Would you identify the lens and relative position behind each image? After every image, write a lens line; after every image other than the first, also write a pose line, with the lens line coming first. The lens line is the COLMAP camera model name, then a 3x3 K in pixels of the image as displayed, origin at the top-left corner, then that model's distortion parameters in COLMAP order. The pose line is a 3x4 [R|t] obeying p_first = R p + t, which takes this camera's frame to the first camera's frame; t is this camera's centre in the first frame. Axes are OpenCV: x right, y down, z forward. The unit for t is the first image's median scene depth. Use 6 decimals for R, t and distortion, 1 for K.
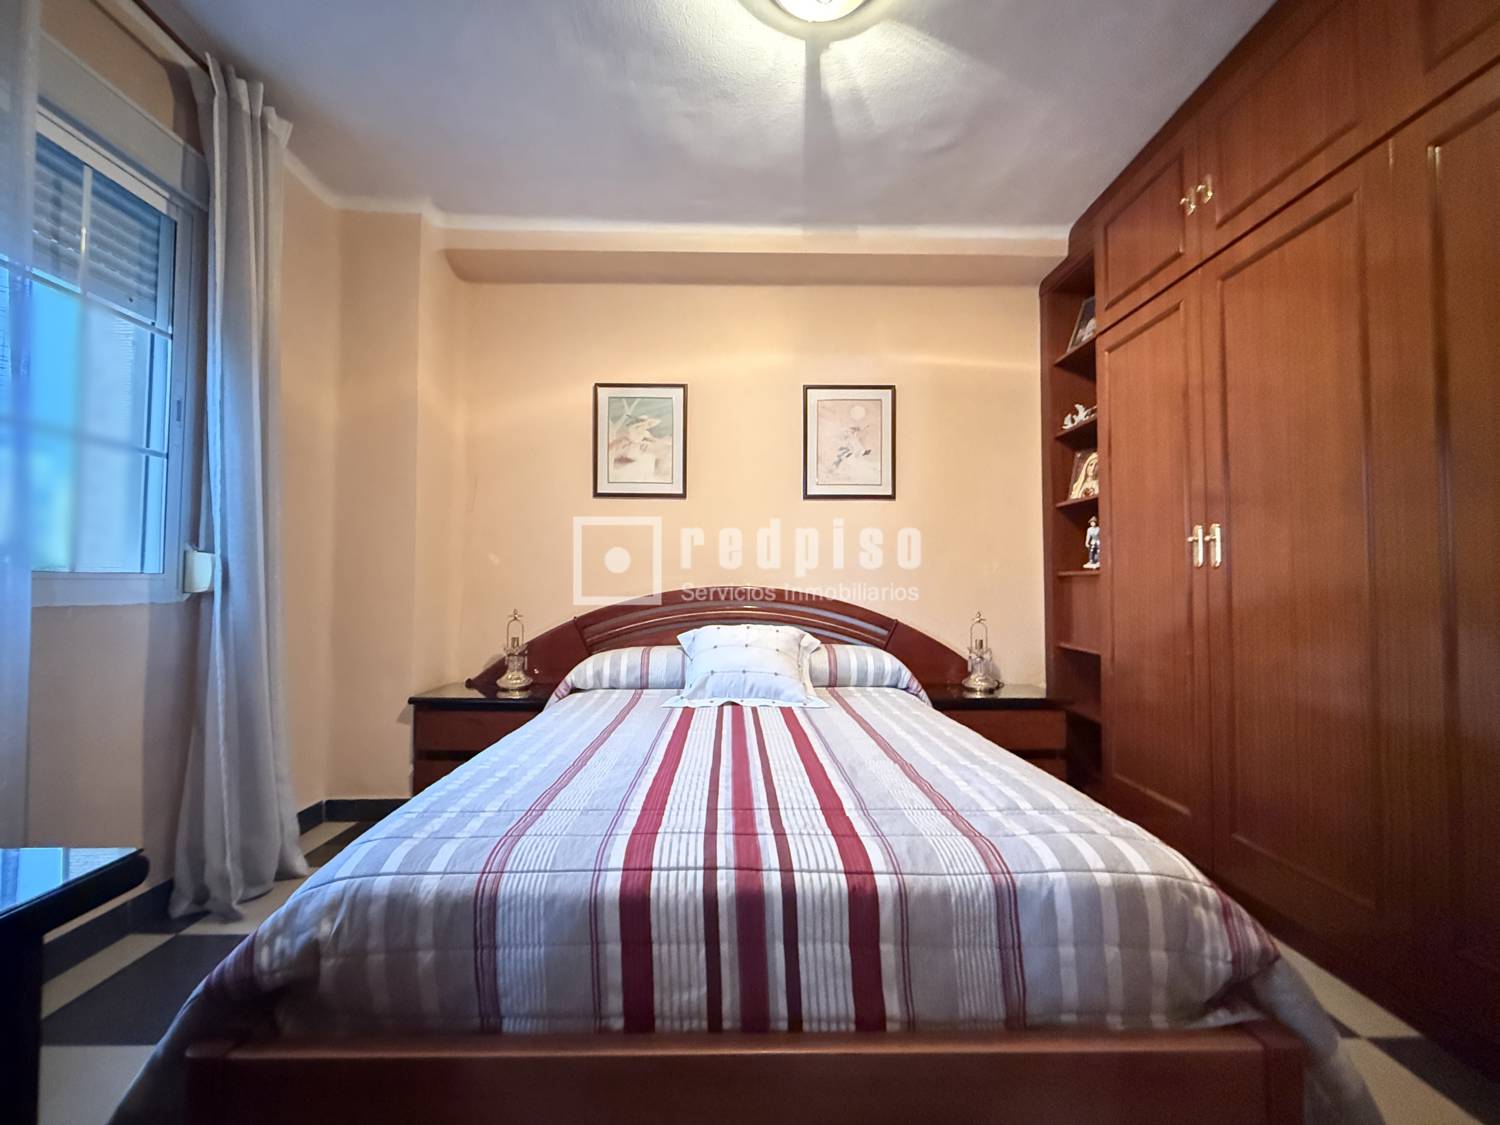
lens RADIAL K [[601.1, 0, 743.5], [0, 601.1, 559.8], [0, 0, 1]] dist [-0.002838, -0.000047]
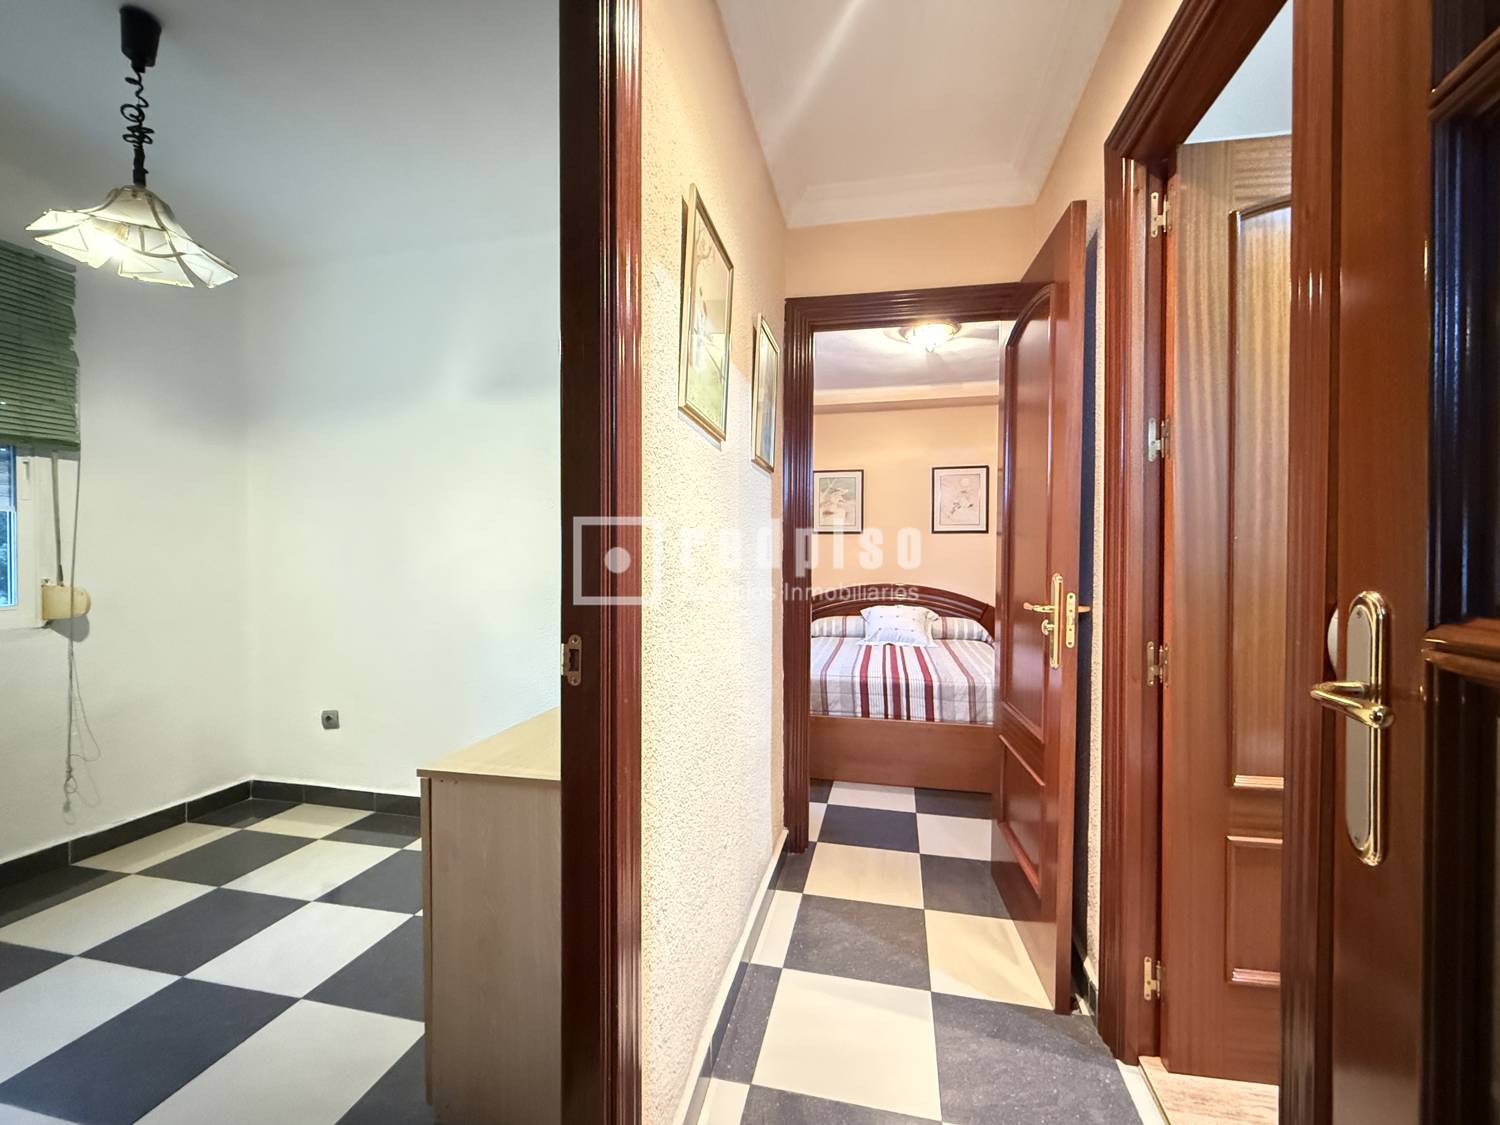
lens RADIAL K [[641.0, 0, 750.2], [0, 641.0, 560.5], [0, 0, 1]] dist [0.002350, 0.000704]
pose [[0.973710, 0.000526, -0.227789, 0.013403], [0.010908, 0.998743, 0.048931, -0.143798], [0.227528, -0.050130, 0.972480, -1.105159]]
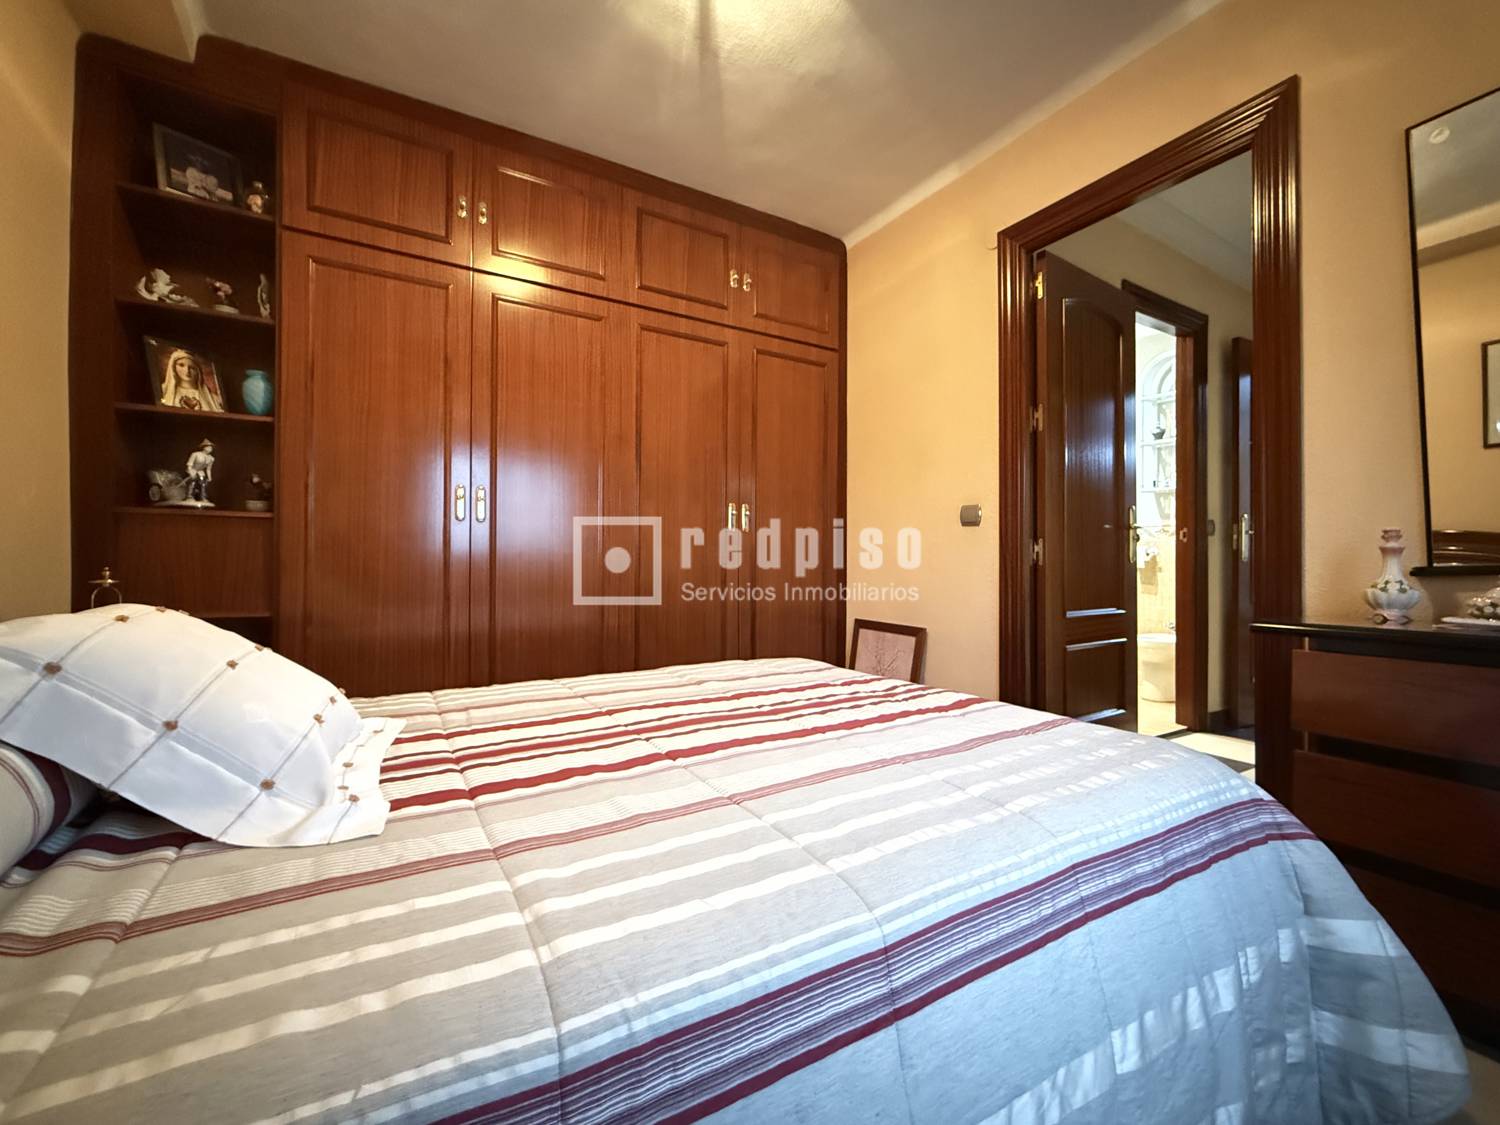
lens RADIAL K [[641.0, 0, 750.2], [0, 641.0, 560.5], [0, 0, 1]] dist [0.002350, 0.000704]
pose [[-0.474232, -0.004692, 0.880387, -0.479100], [-0.042206, 0.998957, -0.017411, 0.068966], [-0.879387, -0.045414, -0.473936, 0.841962]]
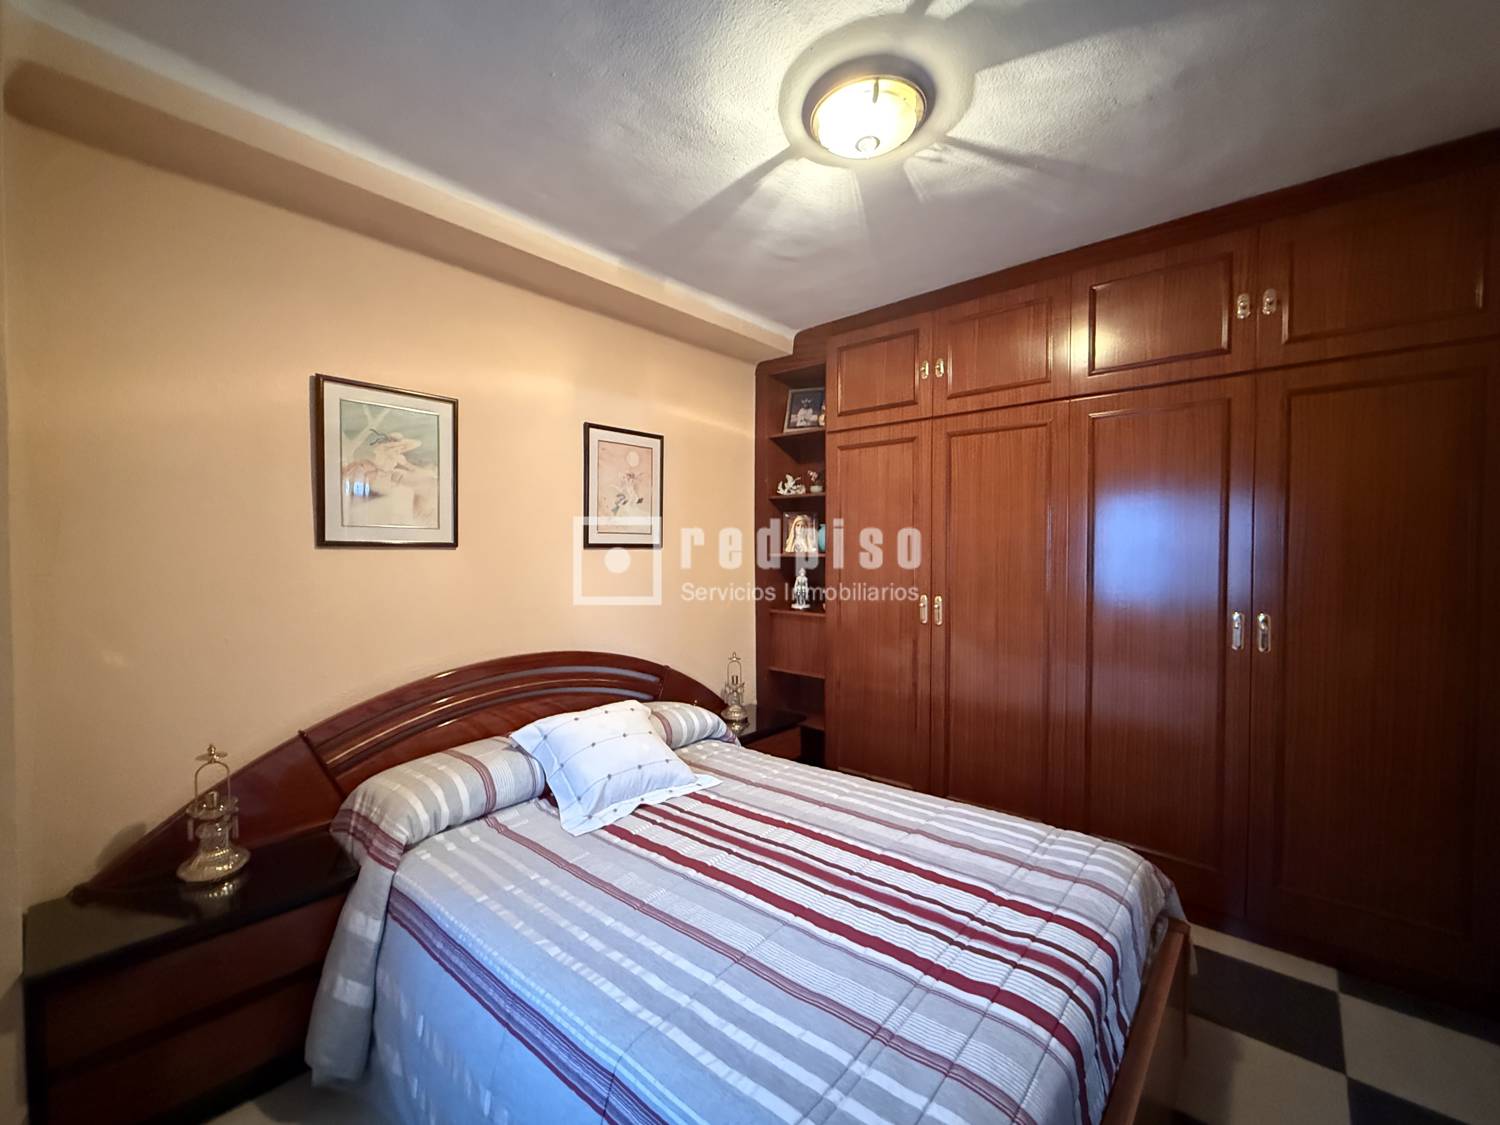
lens RADIAL K [[616.4, 0, 723.1], [0, 616.4, 557.4], [0, 0, 1]] dist [-0.000803, -0.000011]
pose [[0.691999, -0.013662, 0.721769, -0.519308], [-0.016331, 0.999269, 0.034572, -0.148422], [-0.721714, -0.035711, 0.691270, 0.242241]]
